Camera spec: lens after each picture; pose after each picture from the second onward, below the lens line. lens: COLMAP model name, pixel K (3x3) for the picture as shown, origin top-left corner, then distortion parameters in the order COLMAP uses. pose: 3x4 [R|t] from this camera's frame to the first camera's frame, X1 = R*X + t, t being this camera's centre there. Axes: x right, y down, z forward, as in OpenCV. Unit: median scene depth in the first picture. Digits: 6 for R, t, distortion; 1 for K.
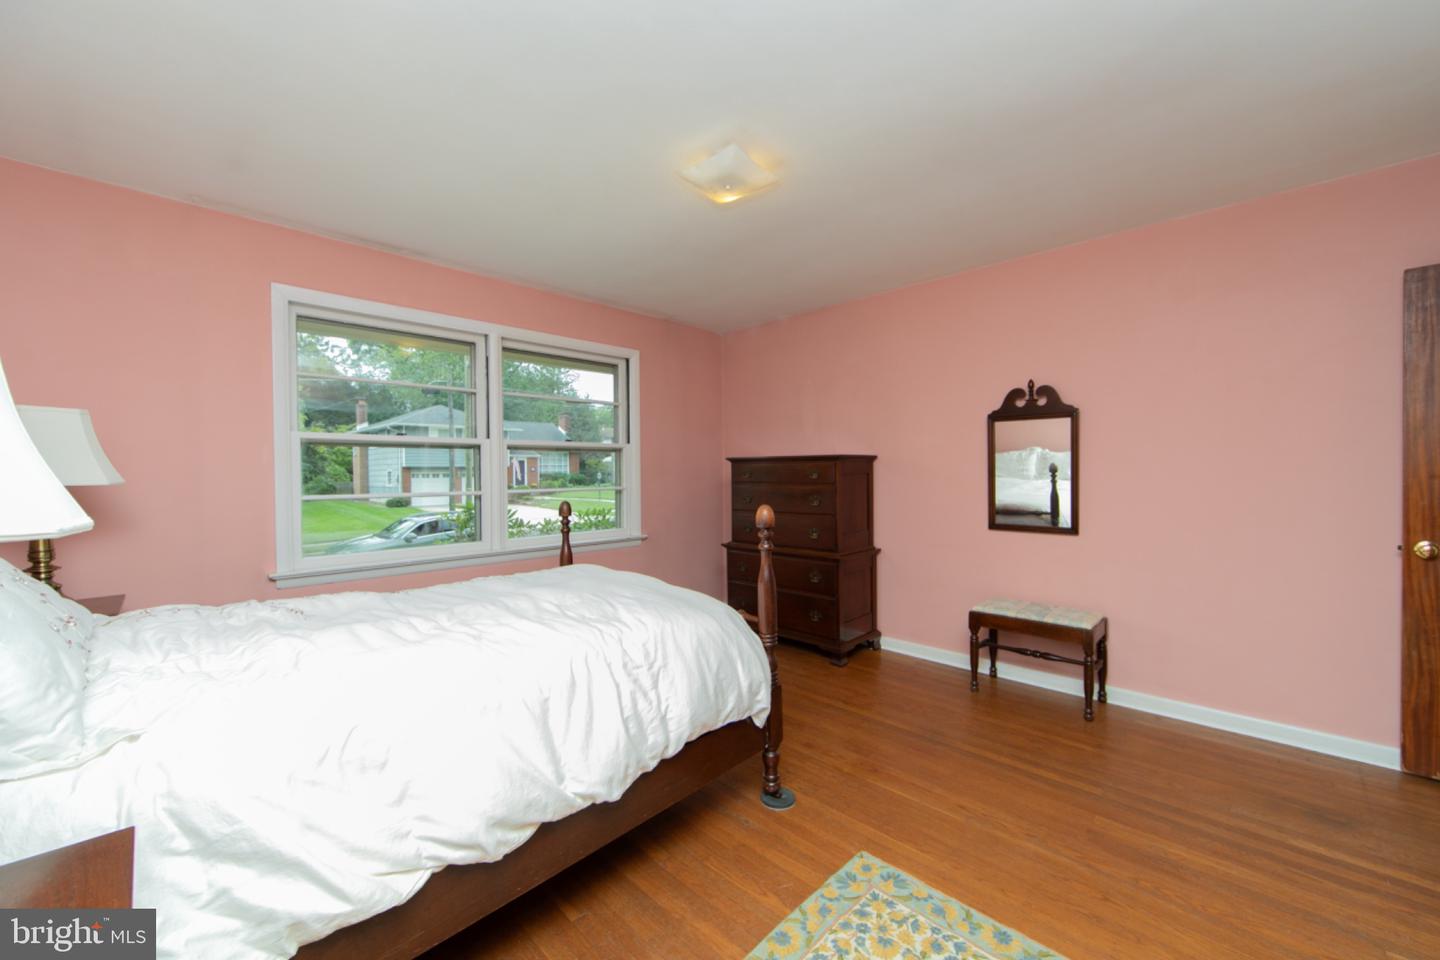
lens RADIAL K [[565.5, 0, 720.0], [0, 565.5, 480.0], [0, 0, 1]] dist [-0.000266, -0.000087]
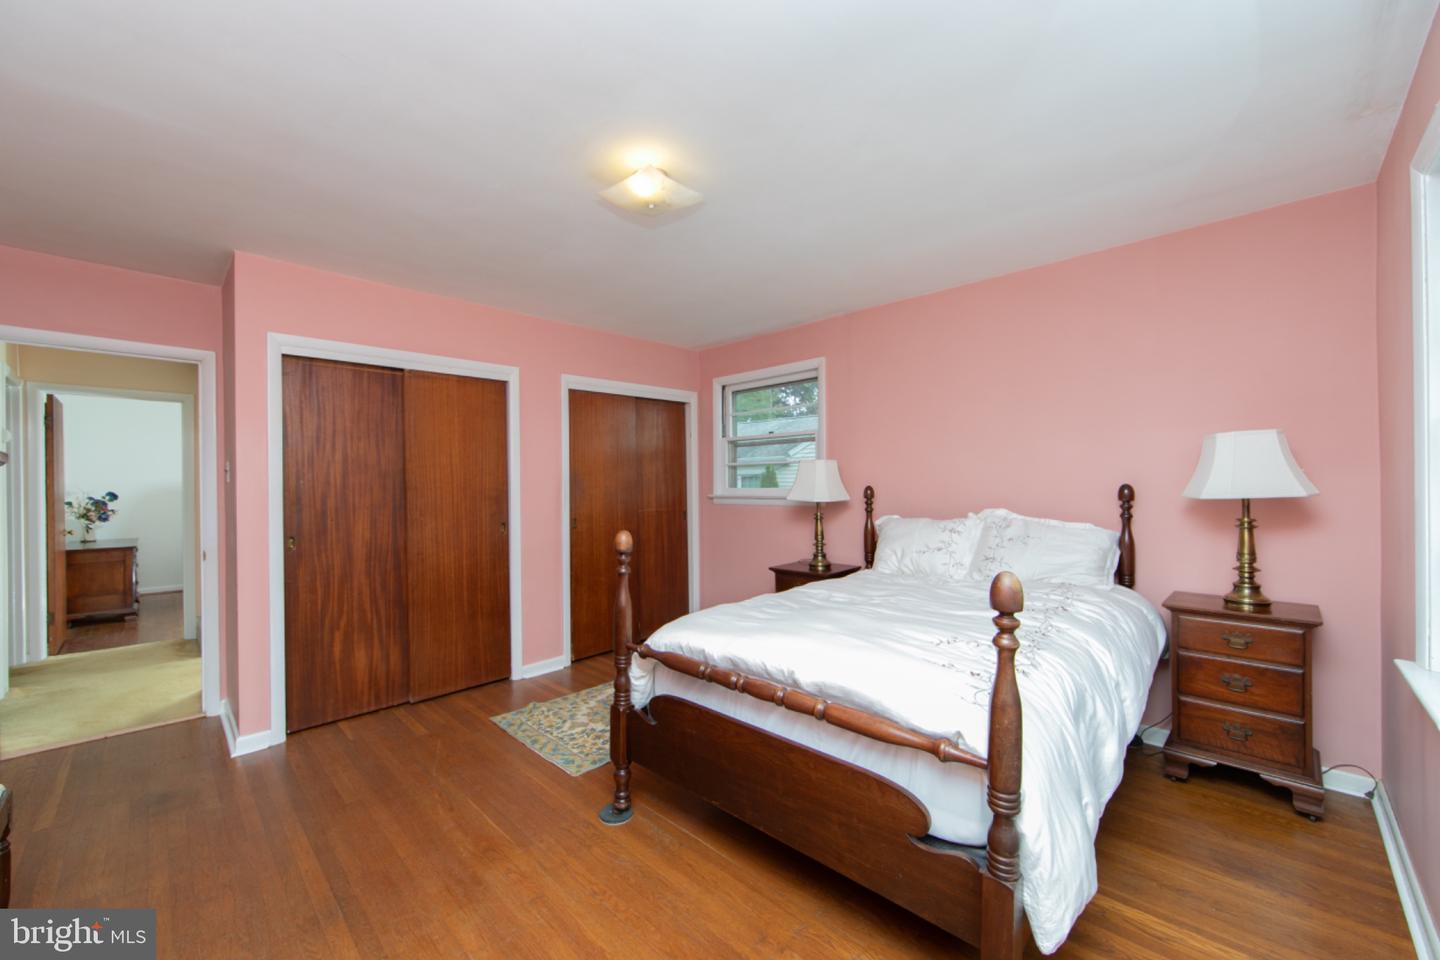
lens RADIAL K [[565.5, 0, 720.0], [0, 565.5, 480.0], [0, 0, 1]] dist [-0.000266, -0.000087]
pose [[-0.999864, 0.016164, 0.003359, -0.113155], [0.016201, 0.999803, 0.011442, -0.061908], [-0.003174, 0.011495, -0.999929, 2.303230]]
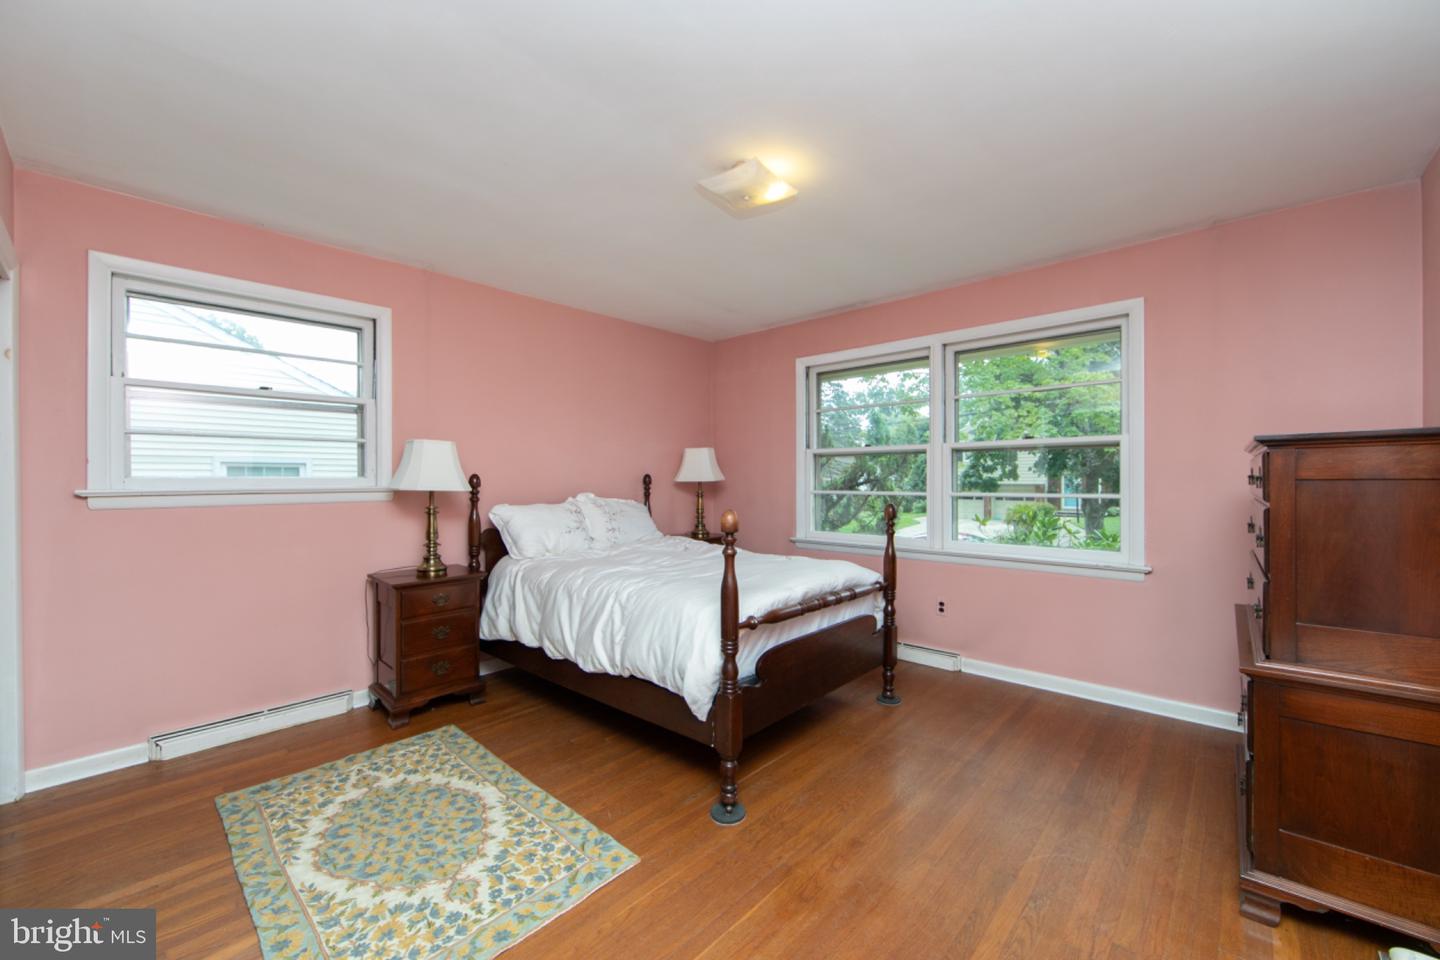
lens RADIAL K [[565.5, 0, 720.0], [0, 565.5, 480.0], [0, 0, 1]] dist [-0.000266, -0.000087]
pose [[0.032134, 0.008278, -0.999449, 1.213070], [-0.014141, 0.999869, 0.007826, -0.016837], [0.999384, 0.013882, 0.032247, 1.077037]]
